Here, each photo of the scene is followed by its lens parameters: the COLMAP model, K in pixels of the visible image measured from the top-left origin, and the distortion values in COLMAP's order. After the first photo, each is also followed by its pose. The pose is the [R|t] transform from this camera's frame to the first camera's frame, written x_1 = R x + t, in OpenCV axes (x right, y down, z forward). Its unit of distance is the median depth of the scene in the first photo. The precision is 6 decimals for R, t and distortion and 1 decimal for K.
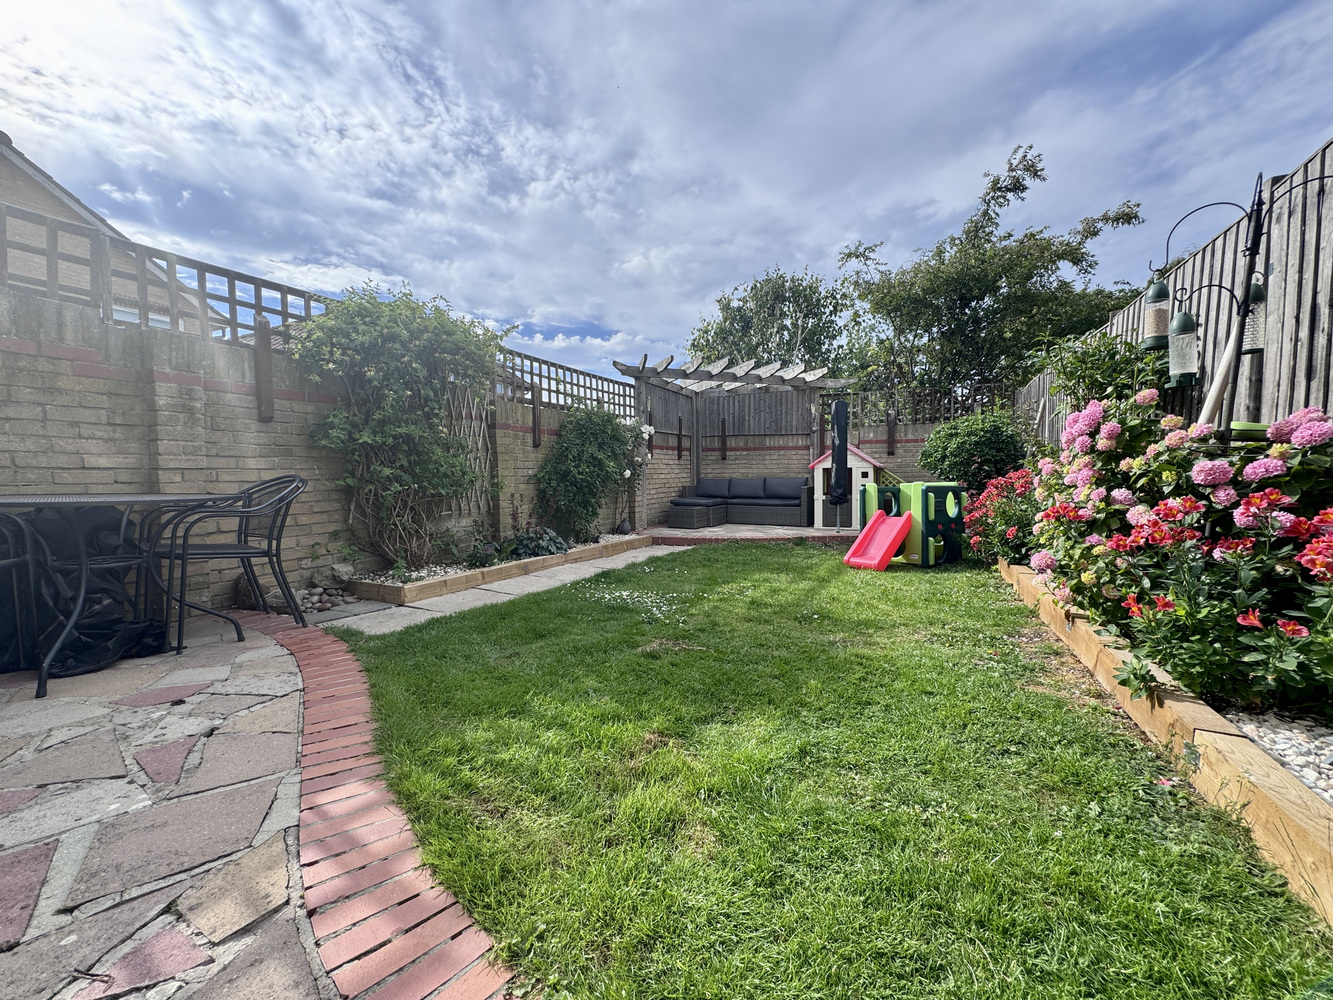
lens RADIAL K [[533.6, 0, 667.9], [0, 533.6, 497.0], [0, 0, 1]] dist [-0.000984, -0.000177]
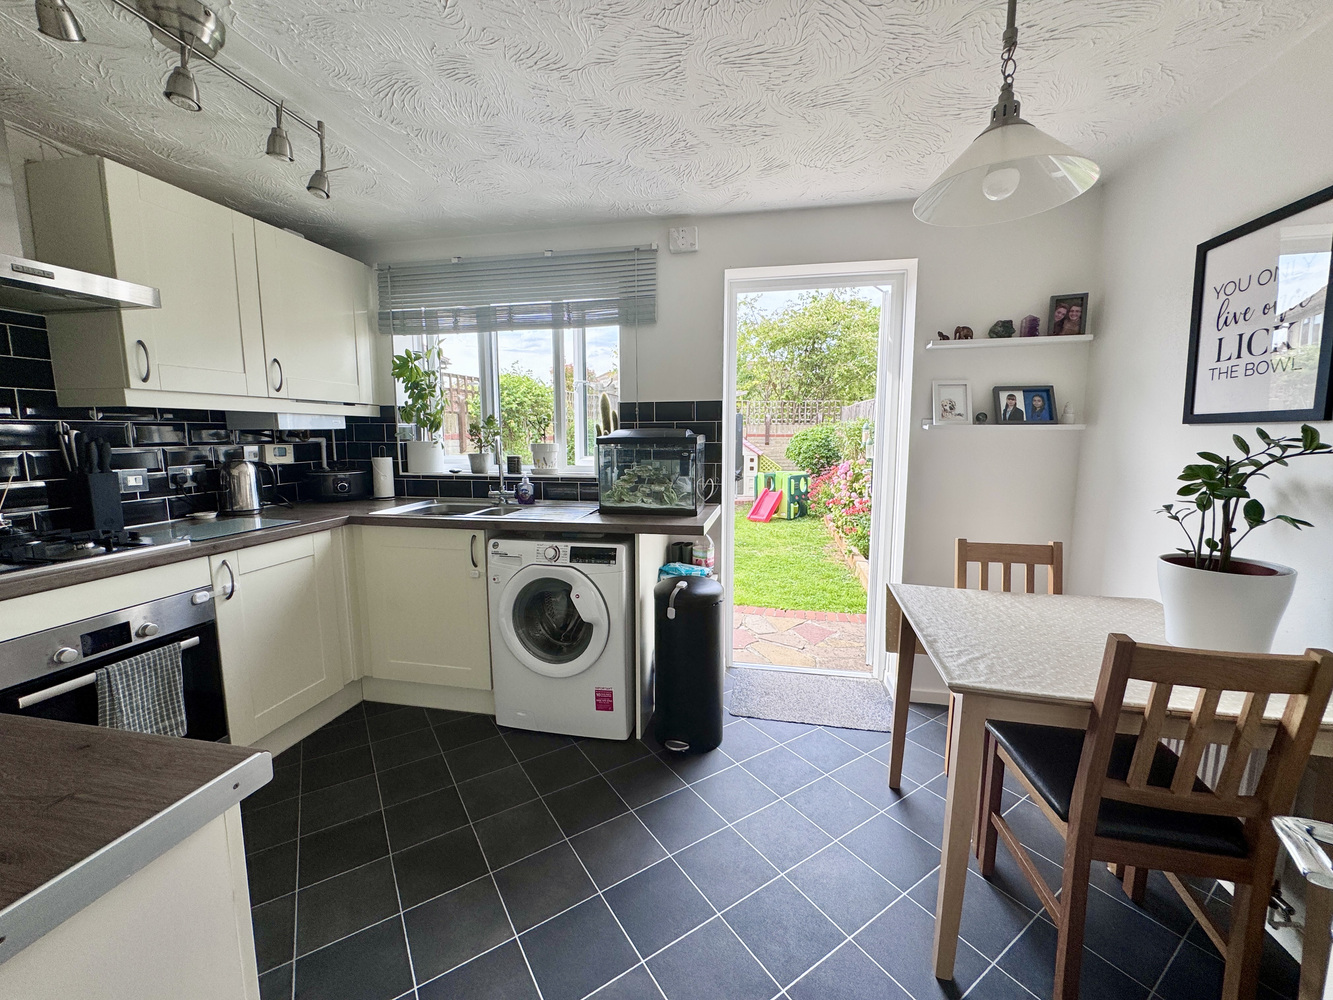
lens RADIAL K [[533.6, 0, 667.9], [0, 533.6, 497.0], [0, 0, 1]] dist [-0.000984, -0.000177]
pose [[0.972017, -0.022316, 0.233849, -0.247963], [0.002813, 0.996512, 0.083403, -0.071183], [-0.234895, -0.080411, 0.968689, -0.477172]]
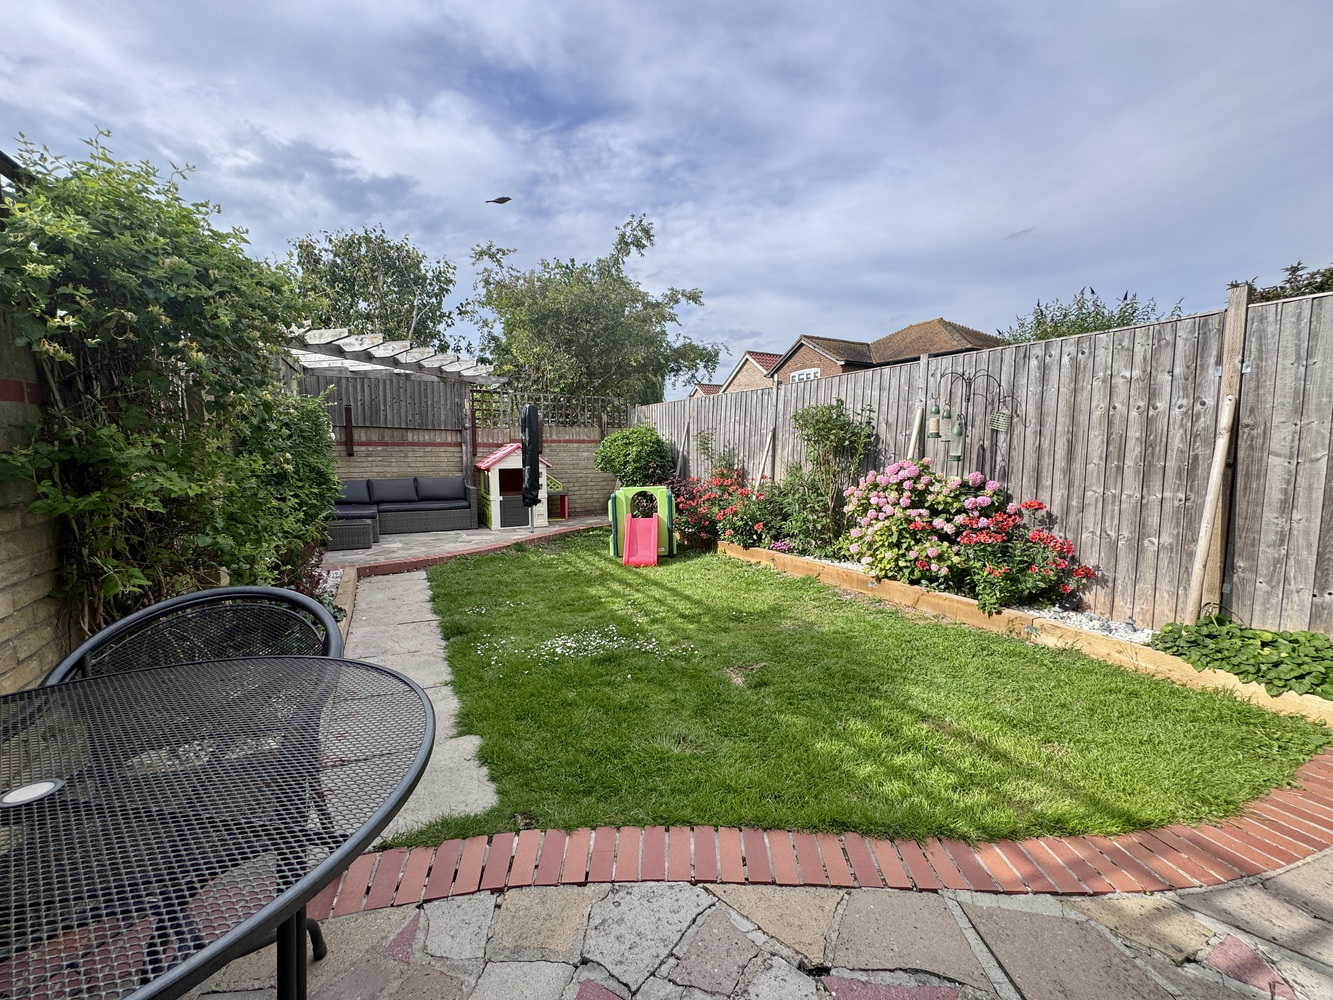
lens RADIAL K [[533.6, 0, 667.9], [0, 533.6, 497.0], [0, 0, 1]] dist [-0.000984, -0.000177]
pose [[0.587189, -0.066210, 0.806737, -0.376542], [0.028139, 0.997716, 0.061403, -0.061596], [-0.808961, -0.013354, 0.587711, 0.183309]]
